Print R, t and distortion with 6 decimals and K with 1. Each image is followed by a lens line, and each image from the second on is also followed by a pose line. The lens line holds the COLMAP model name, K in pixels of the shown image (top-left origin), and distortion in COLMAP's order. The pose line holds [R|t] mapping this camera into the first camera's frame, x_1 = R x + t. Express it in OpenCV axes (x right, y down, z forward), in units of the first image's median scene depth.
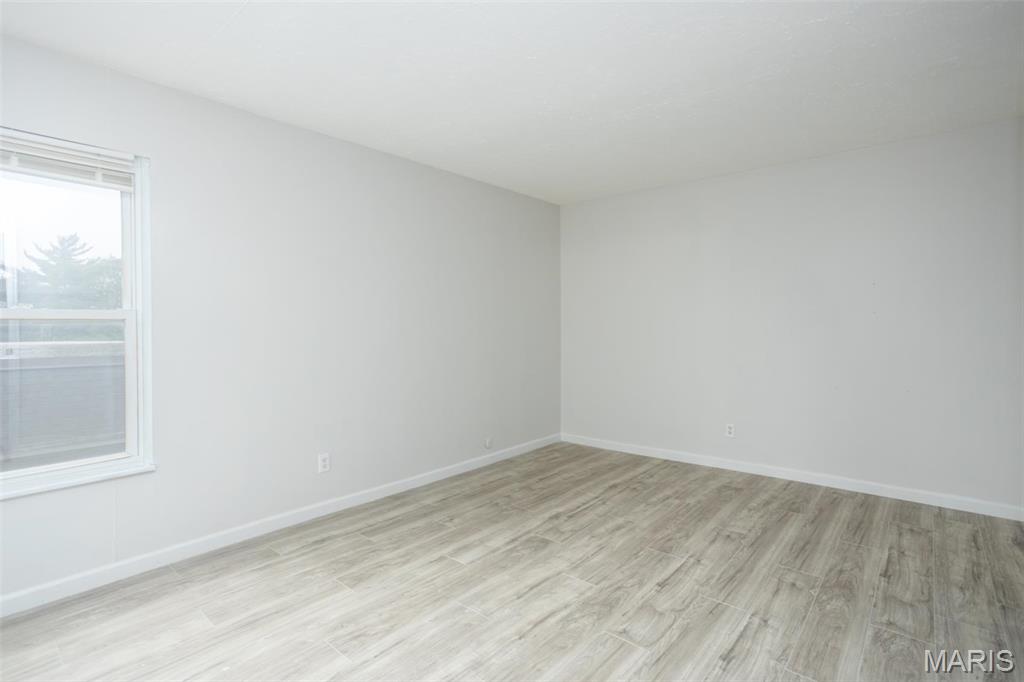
lens RADIAL K [[496.1, 0, 509.2], [0, 496.1, 332.5], [0, 0, 1]] dist [-0.049198, 0.031592]
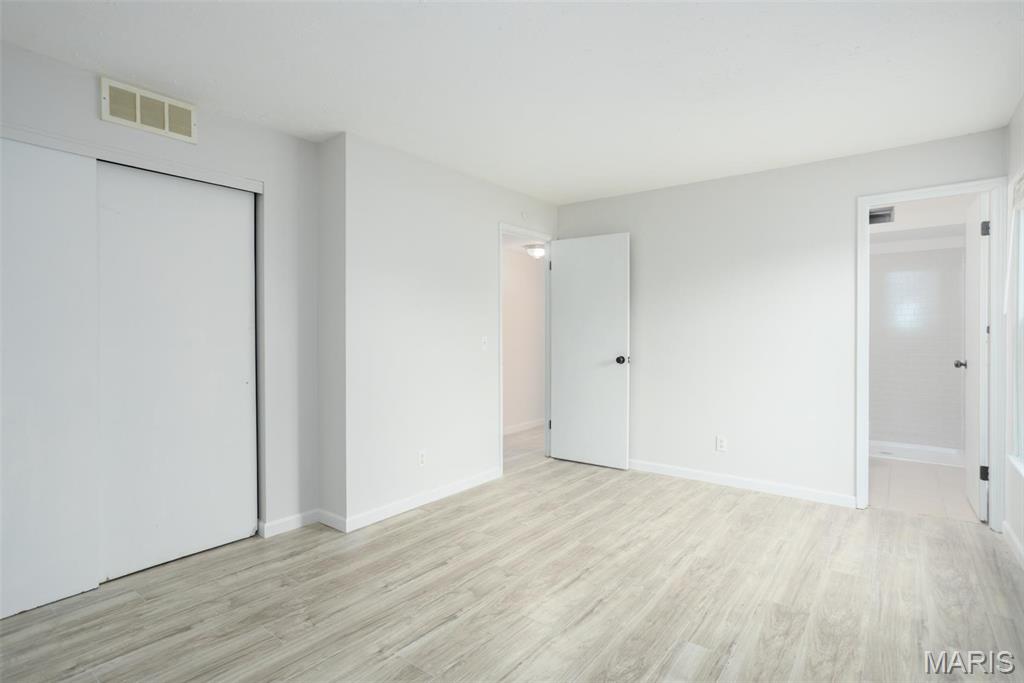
lens RADIAL K [[496.1, 0, 509.2], [0, 496.1, 333.0], [0, 0, 1]] dist [-0.049198, 0.031592]
pose [[-0.998830, 0.008737, -0.047556, 0.251198], [0.007848, 0.999792, 0.018840, -0.035503], [0.047711, 0.018445, -0.998691, 1.975836]]
